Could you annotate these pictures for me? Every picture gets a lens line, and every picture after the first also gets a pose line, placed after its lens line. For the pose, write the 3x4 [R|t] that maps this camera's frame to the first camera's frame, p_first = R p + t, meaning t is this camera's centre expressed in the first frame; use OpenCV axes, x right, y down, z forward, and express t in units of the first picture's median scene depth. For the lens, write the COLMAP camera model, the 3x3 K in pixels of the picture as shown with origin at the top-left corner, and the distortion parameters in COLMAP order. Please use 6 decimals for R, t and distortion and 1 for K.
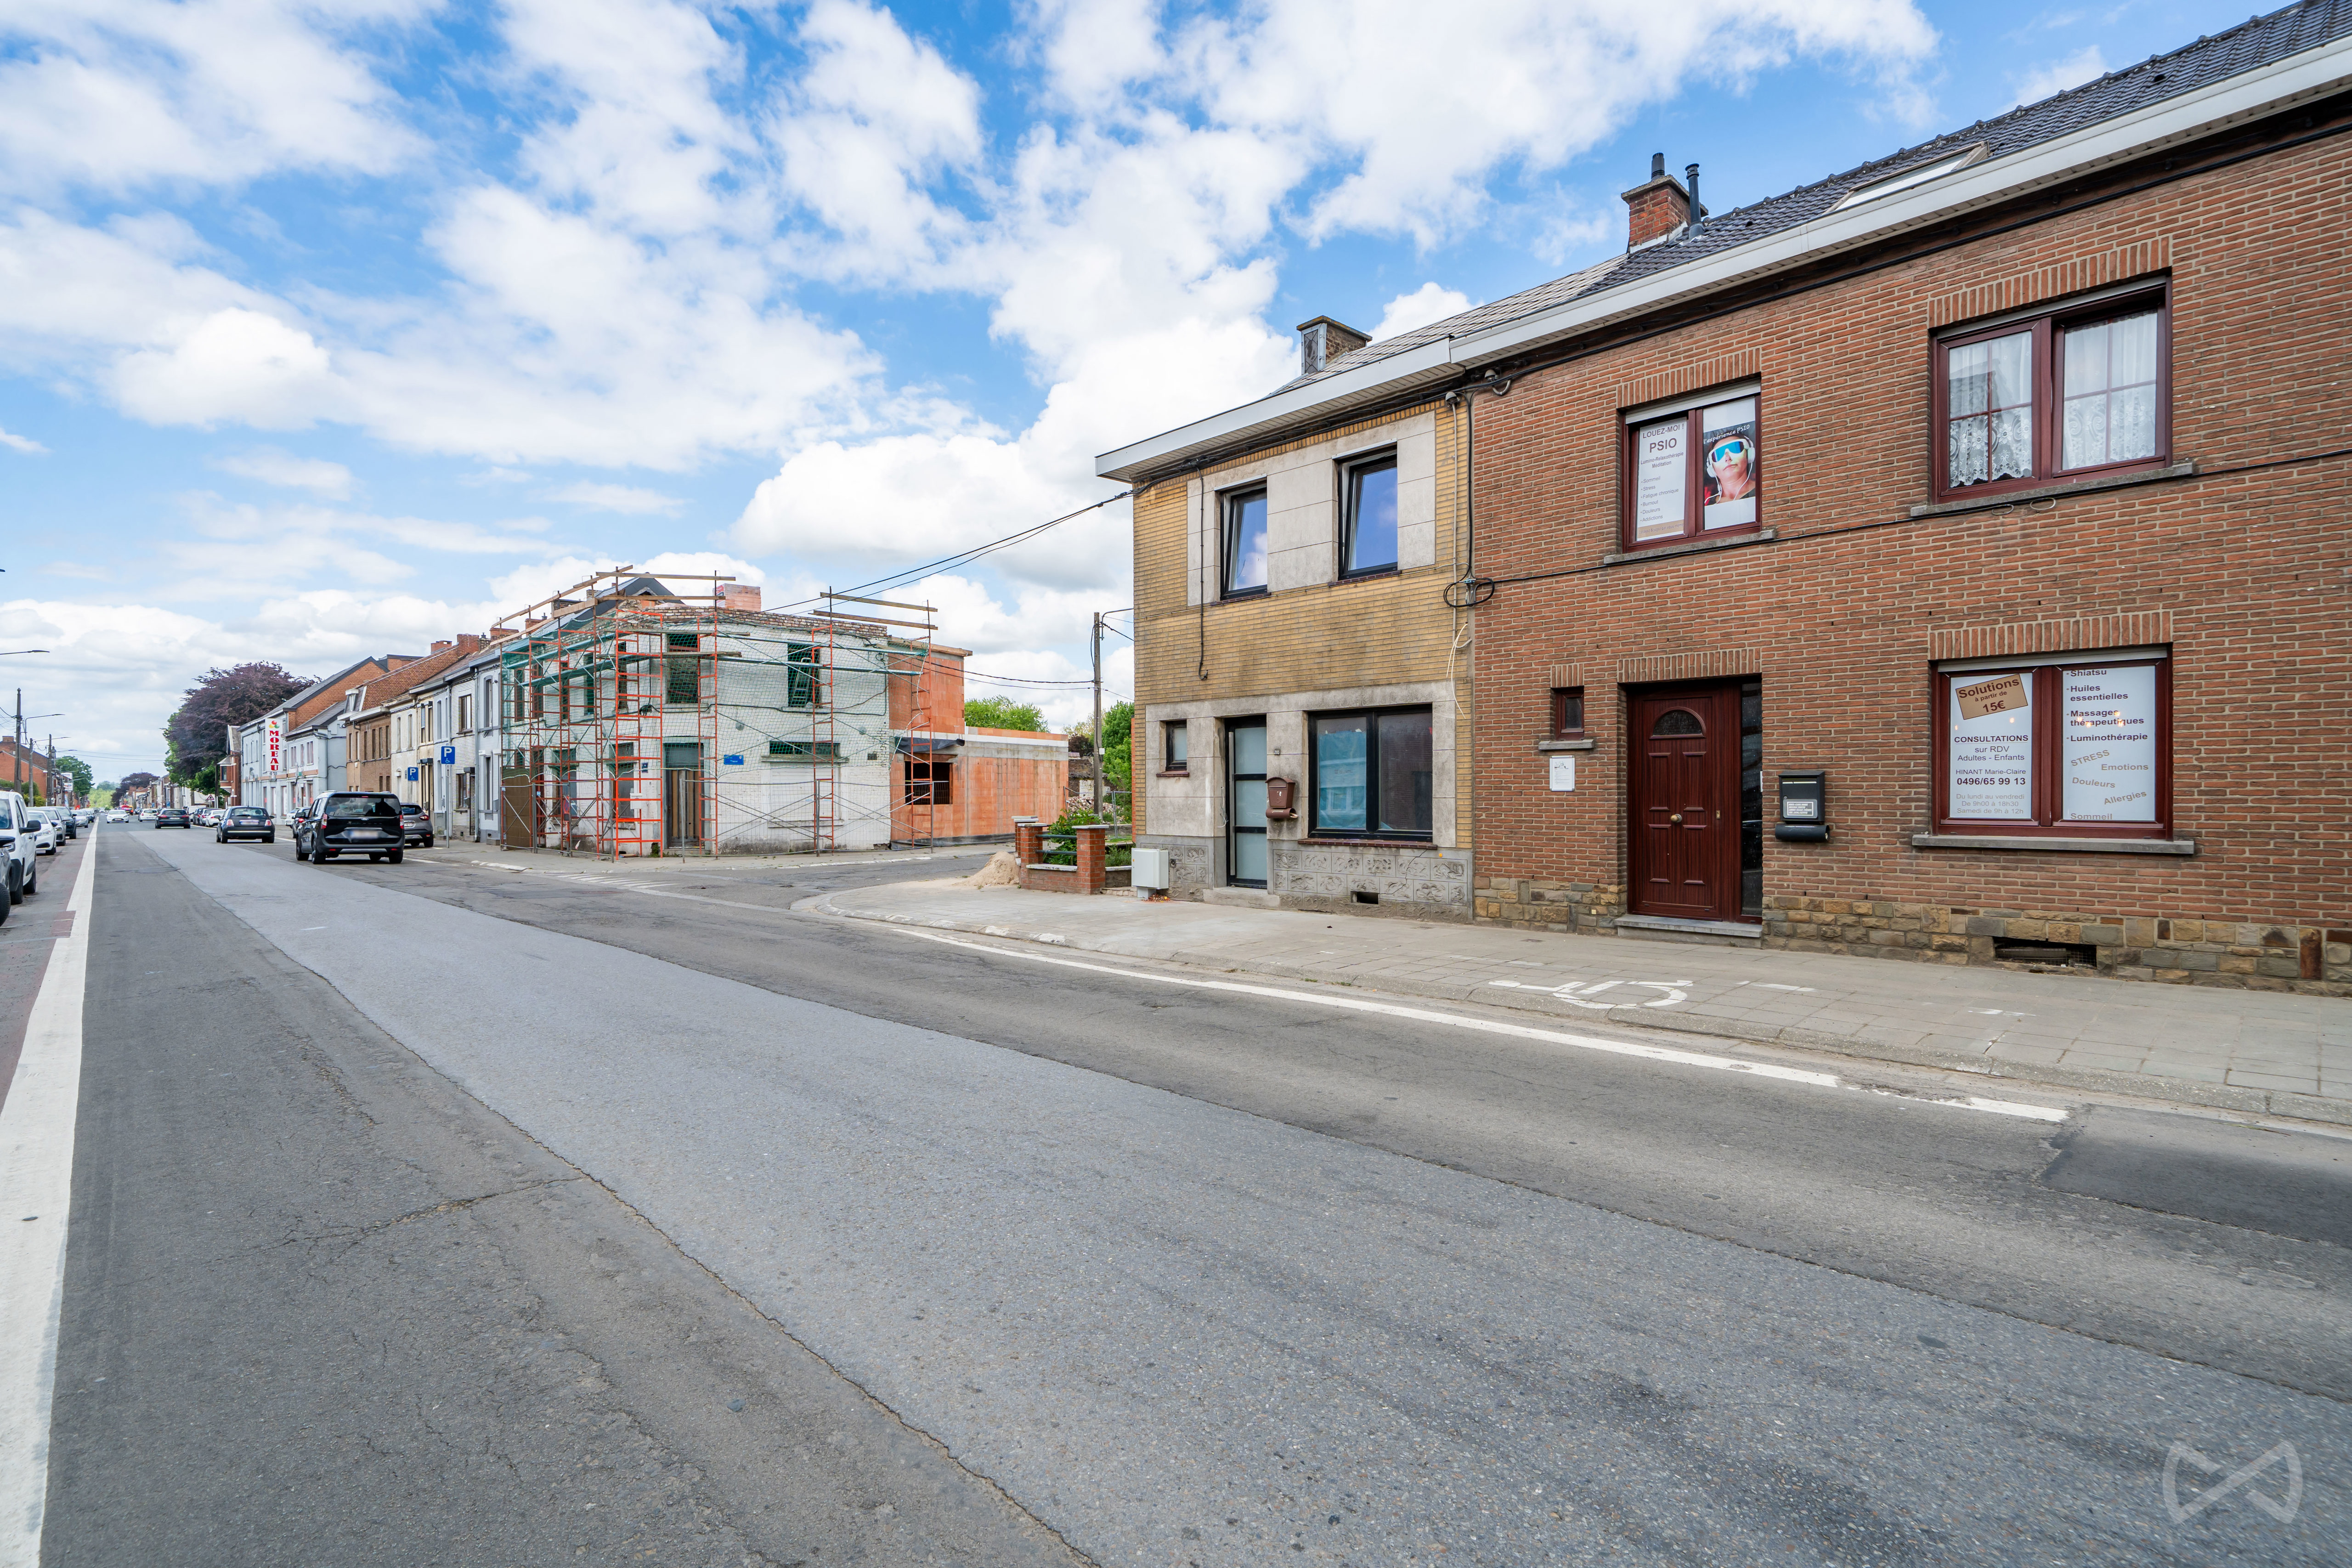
lens RADIAL K [[1025.4, 0, 1176.0], [0, 1025.4, 784.0], [0, 0, 1]] dist [-0.000345, 0.000288]
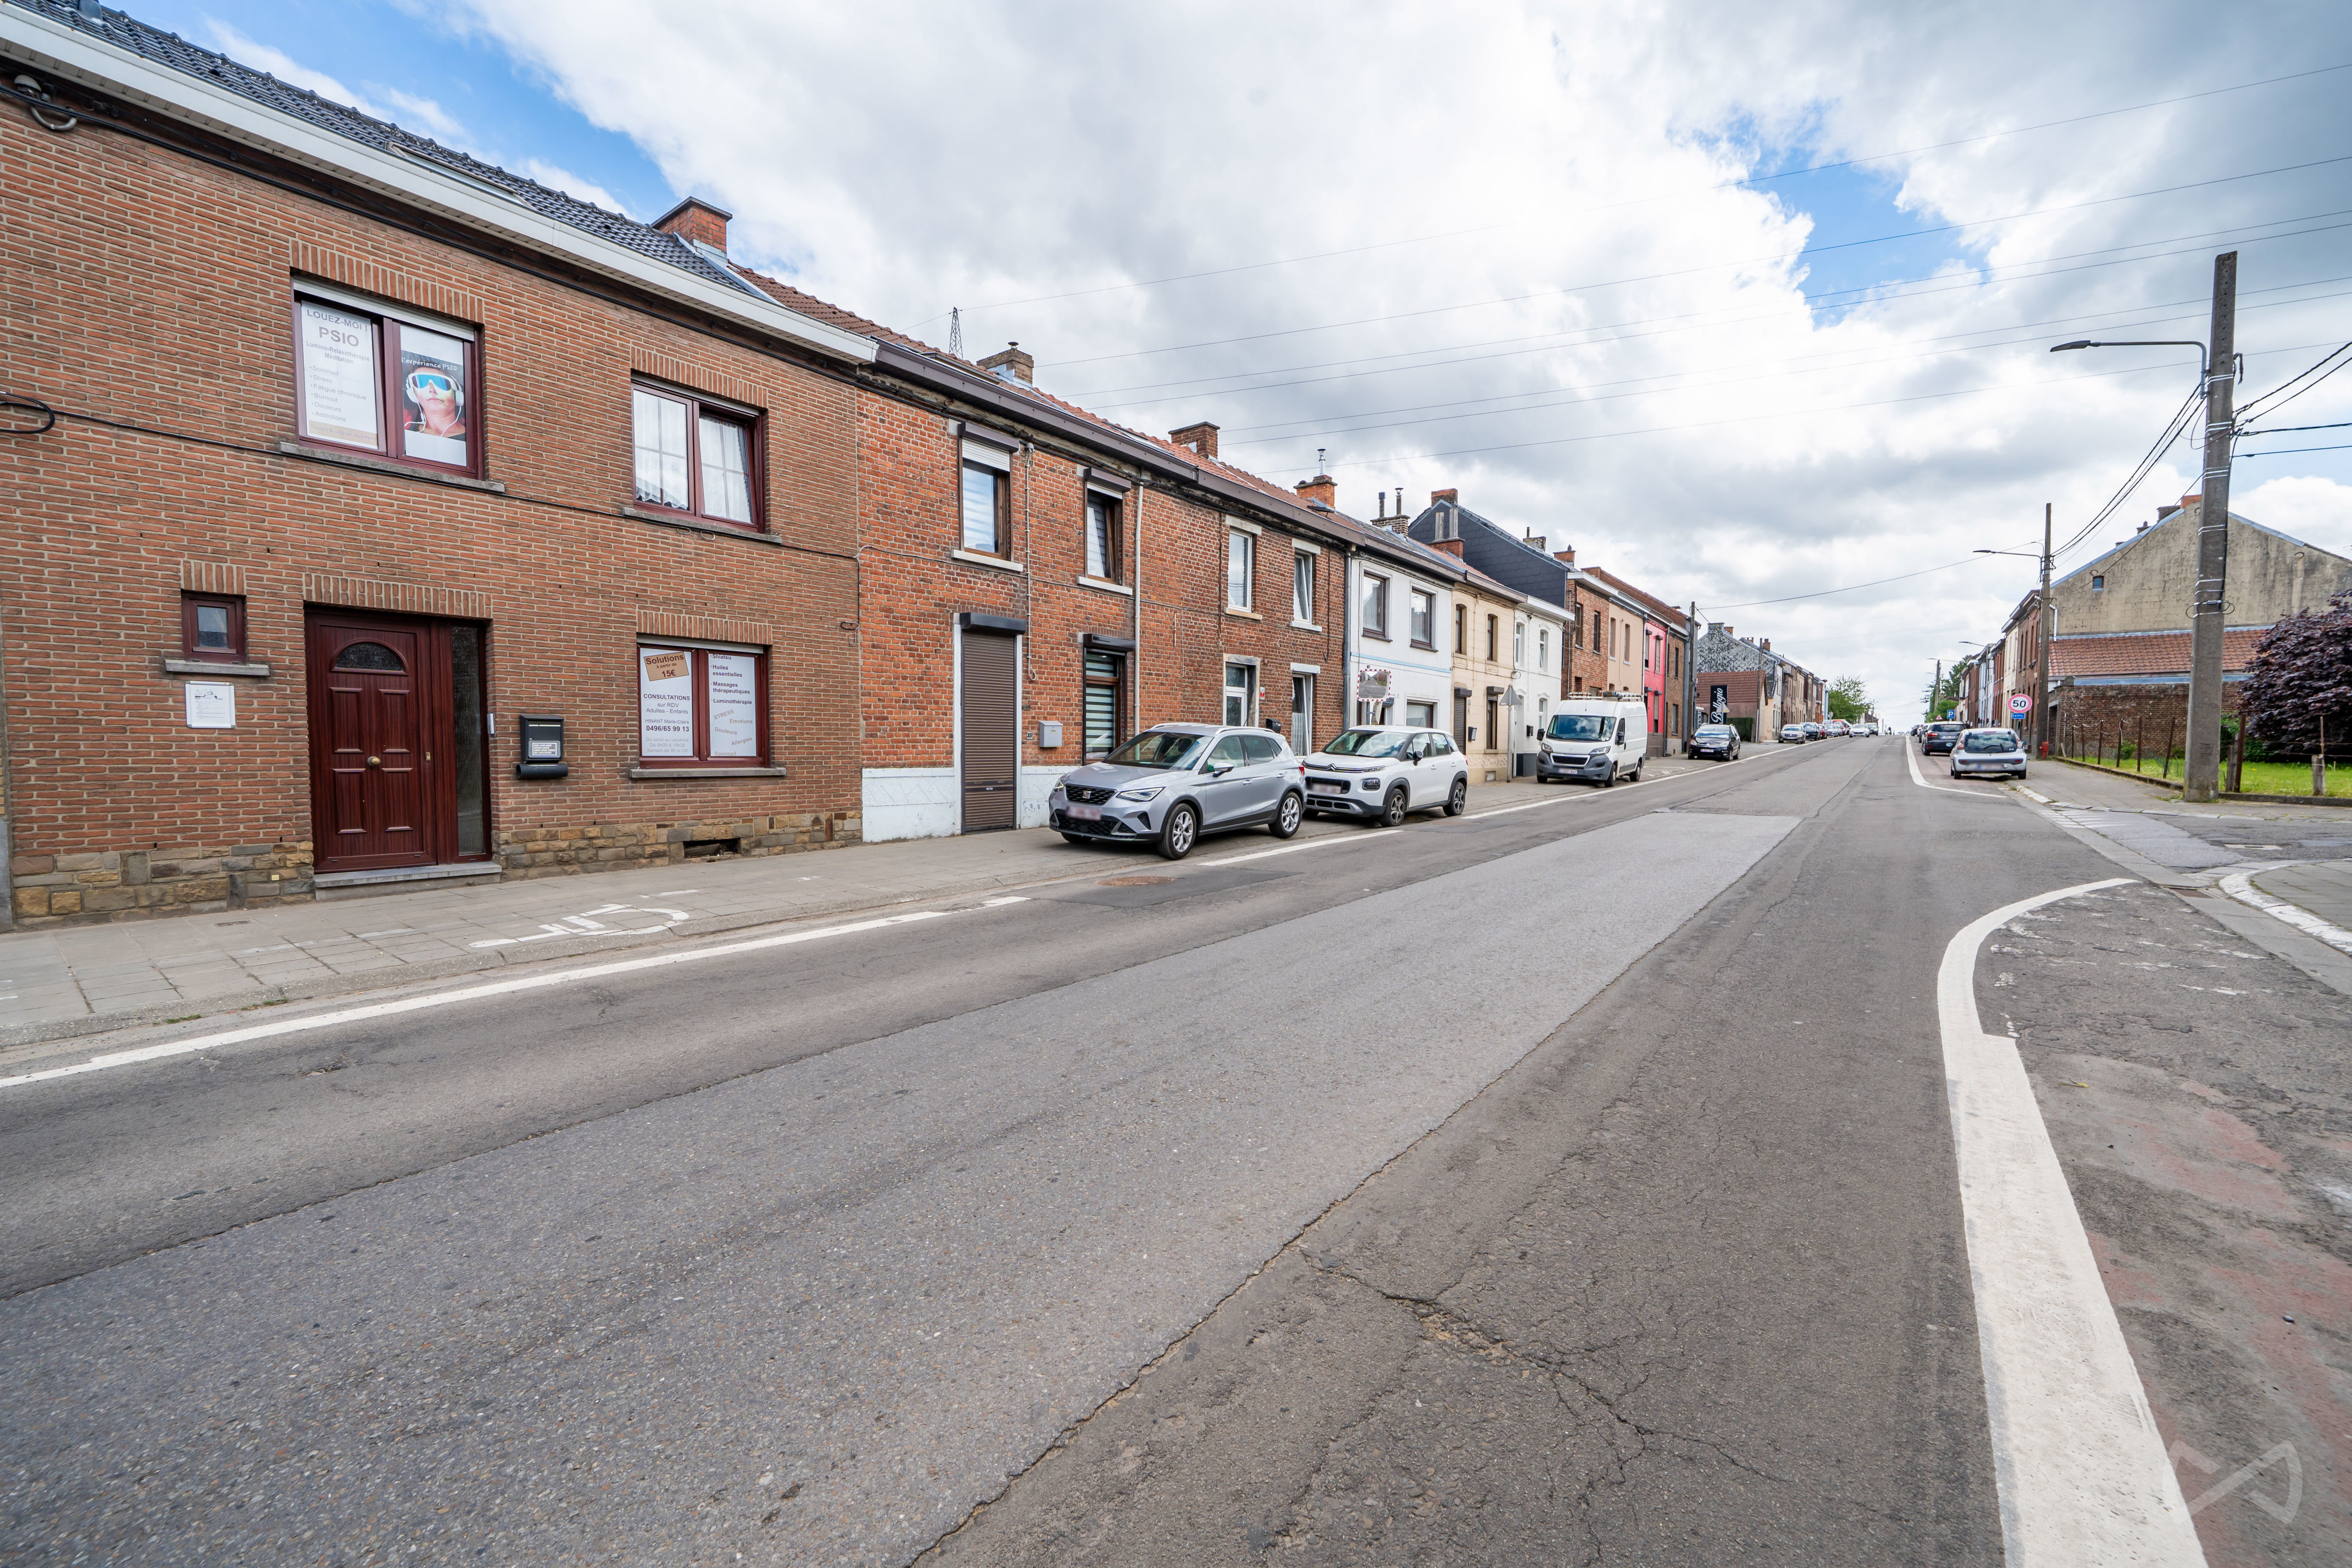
lens RADIAL K [[910.1, 0, 1159.5], [0, 910.1, 775.5], [0, 0, 1]] dist [-0.002752, 0.000467]
pose [[-0.074264, -0.025584, 0.996910, -0.446734], [-0.010948, 0.999632, 0.024839, 0.022209], [-0.997179, -0.009069, -0.074517, 0.436575]]
